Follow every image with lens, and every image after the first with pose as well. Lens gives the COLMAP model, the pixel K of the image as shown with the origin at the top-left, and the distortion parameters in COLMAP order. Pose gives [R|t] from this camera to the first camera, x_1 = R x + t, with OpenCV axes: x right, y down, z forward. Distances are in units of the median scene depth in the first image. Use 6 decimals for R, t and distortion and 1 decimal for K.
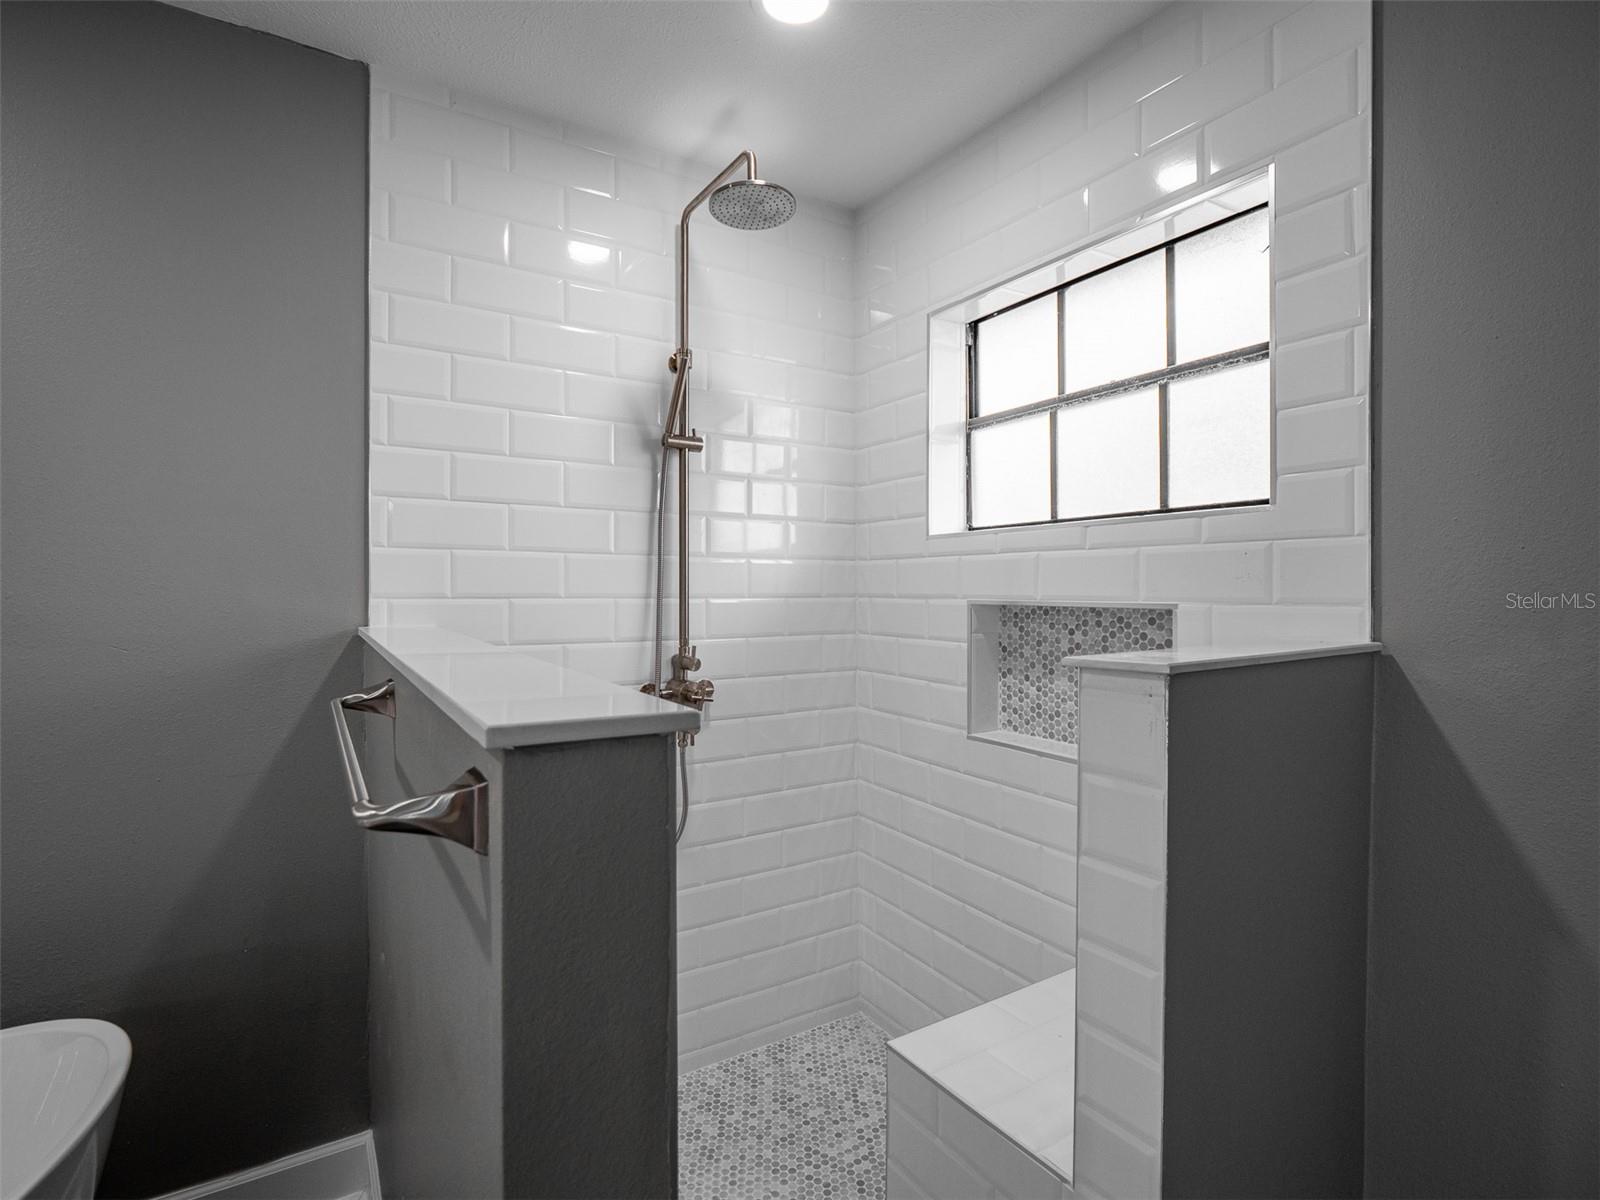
lens RADIAL K [[783.9, 0, 796.5], [0, 783.9, 589.8], [0, 0, 1]] dist [-0.002731, -0.000718]
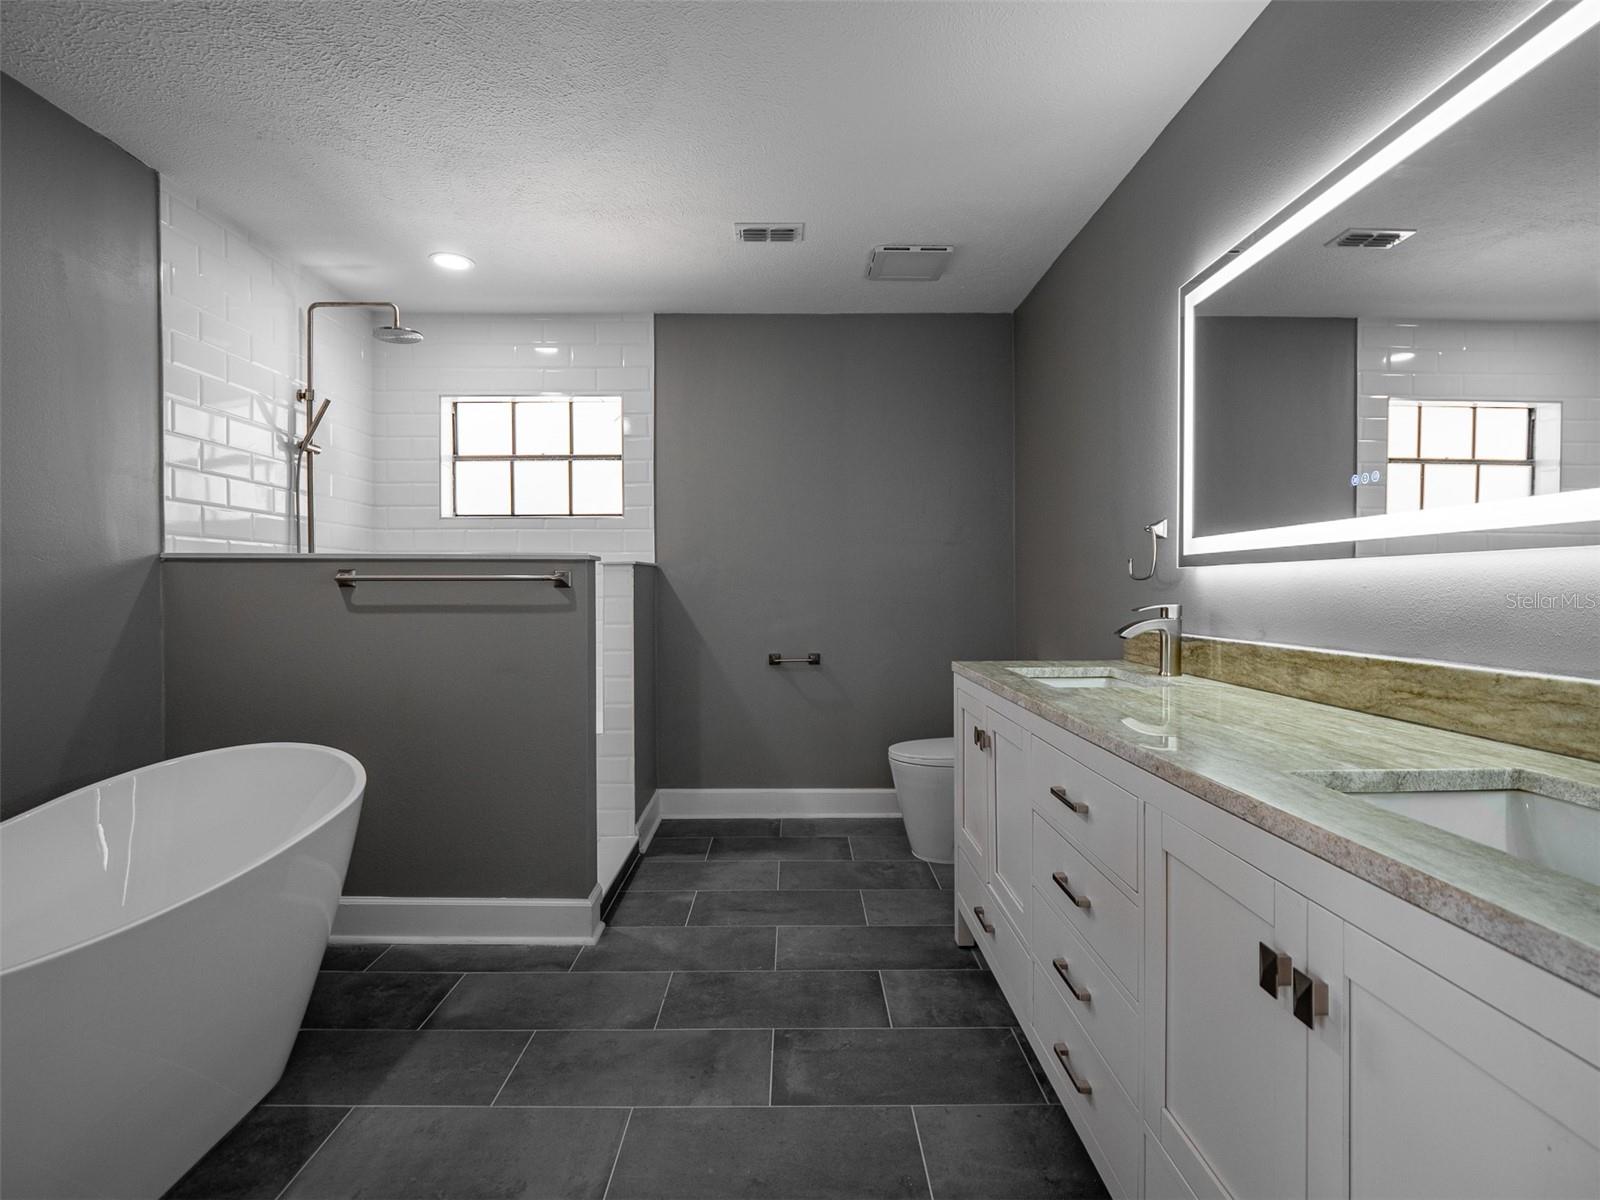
lens RADIAL K [[795.2, 0, 799.1], [0, 795.2, 594.6], [0, 0, 1]] dist [-0.004095, -0.001318]
pose [[0.518509, -0.012045, 0.854987, -1.053690], [0.004218, 0.999925, 0.011529, 0.098786], [-0.855062, -0.002372, 0.518521, -0.710865]]
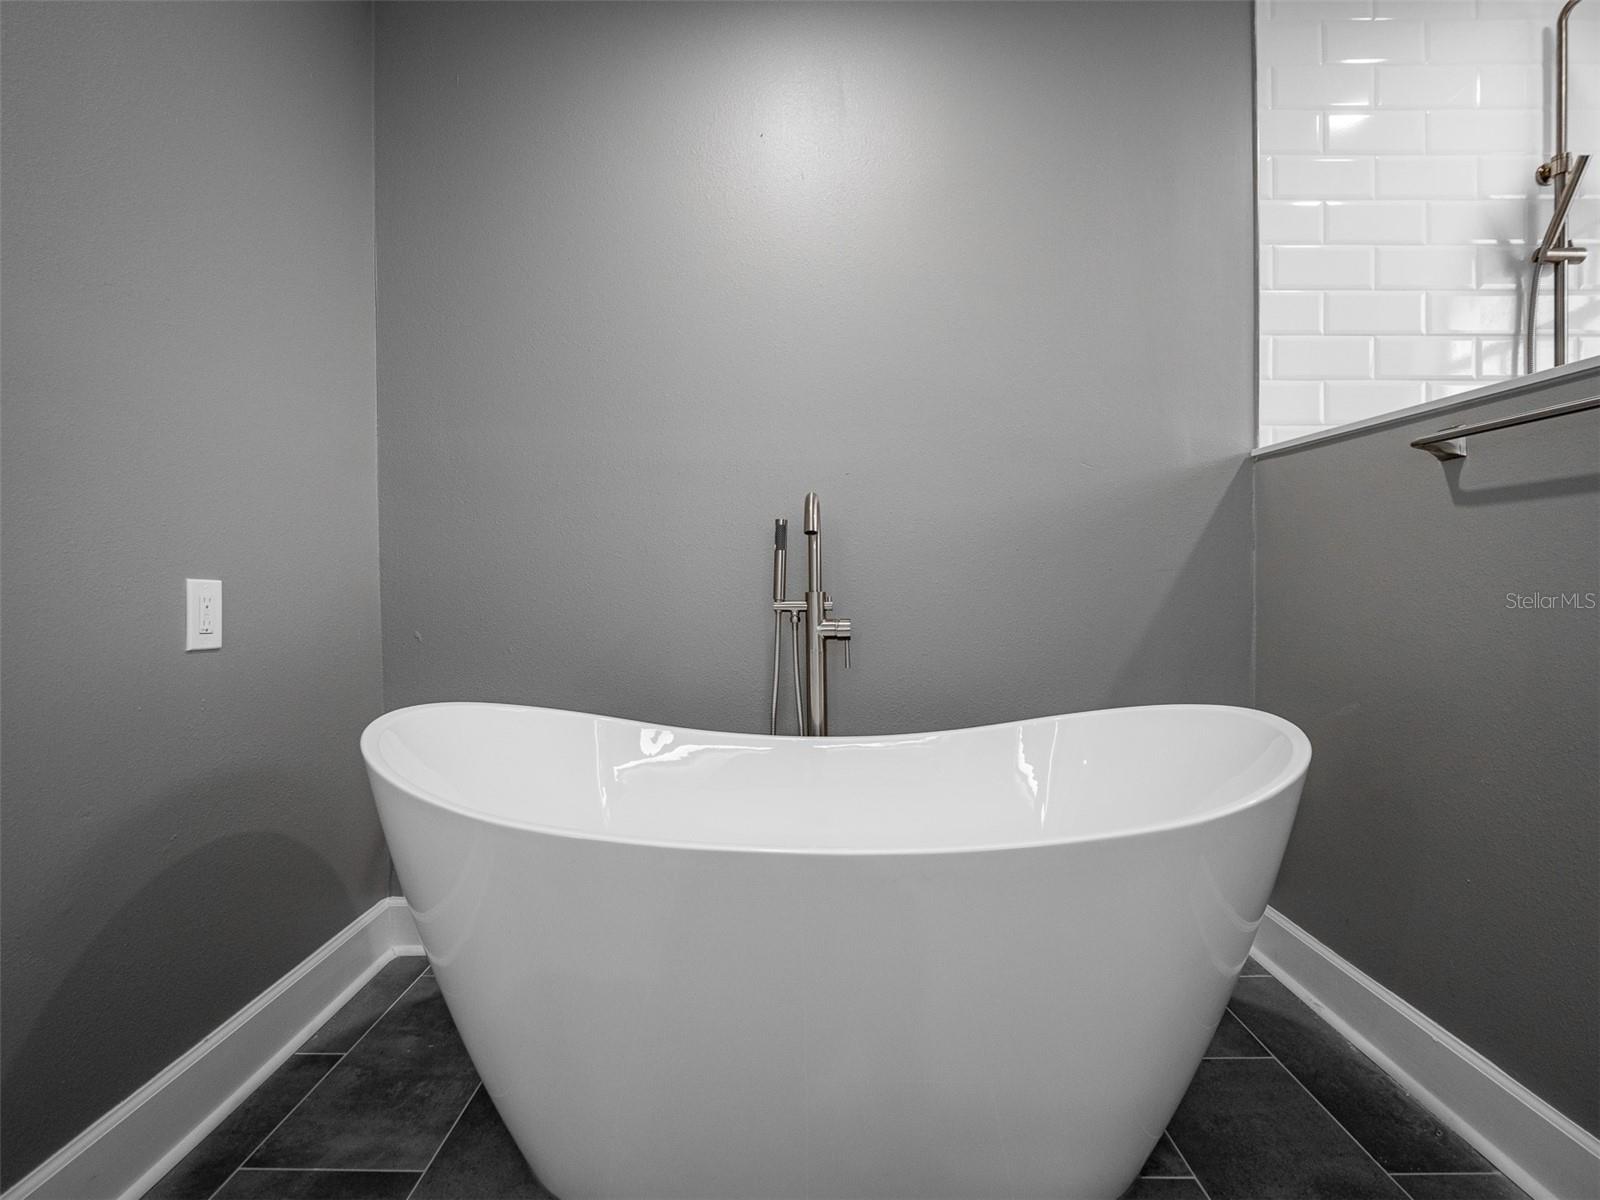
lens RADIAL K [[795.2, 0, 799.1], [0, 795.2, 594.6], [0, 0, 1]] dist [-0.004095, -0.001318]
pose [[0.848891, 0.000969, -0.528567, -0.435761], [0.008747, 0.999836, 0.015881, 0.202981], [0.528495, -0.018105, 0.848743, -0.300867]]
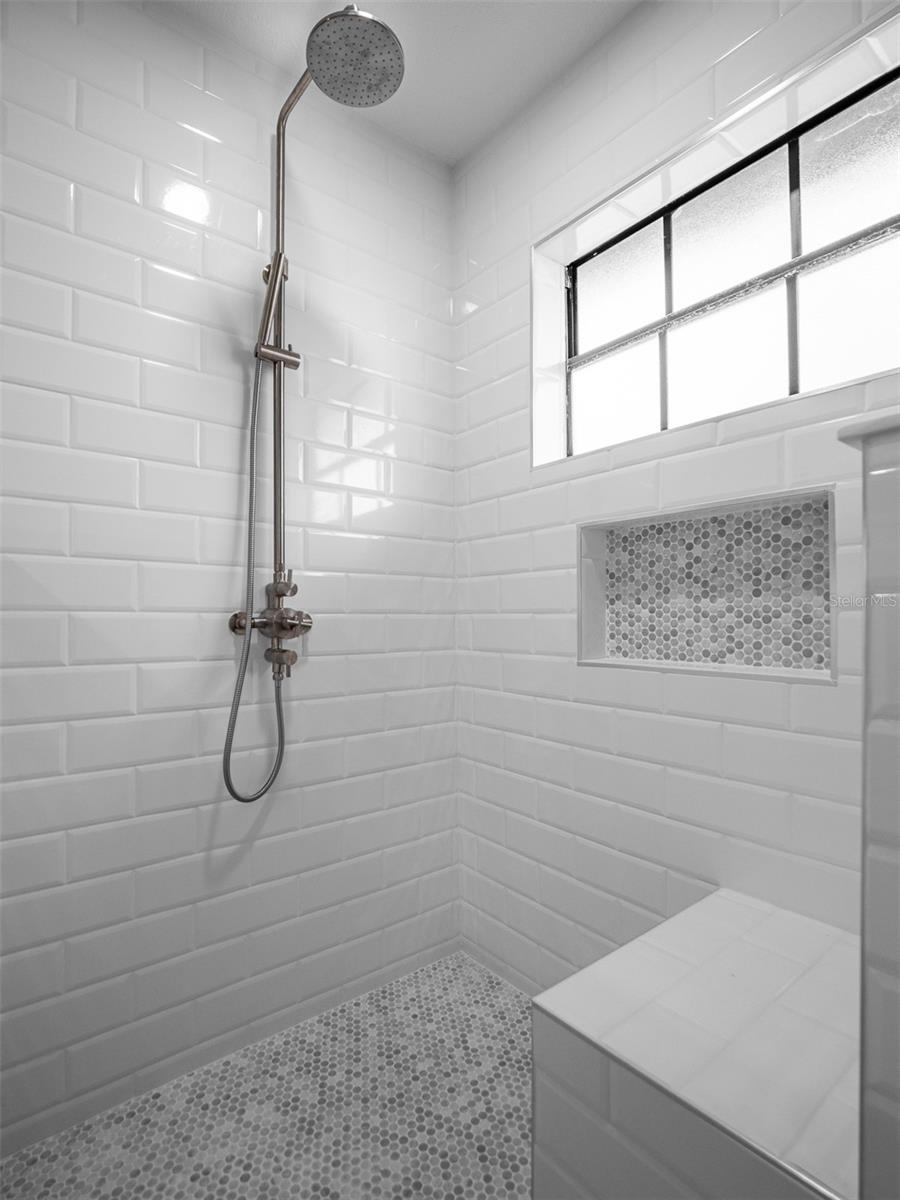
lens RADIAL K [[596.4, 0, 448.8], [0, 596.4, 617.9], [0, 0, 1]] dist [-0.004095, -0.001318]
pose [[0.993036, -0.003104, 0.117773, -0.028270], [0.003252, 0.999994, -0.001066, 0.131672], [-0.117769, 0.001441, 0.993040, 0.283946]]
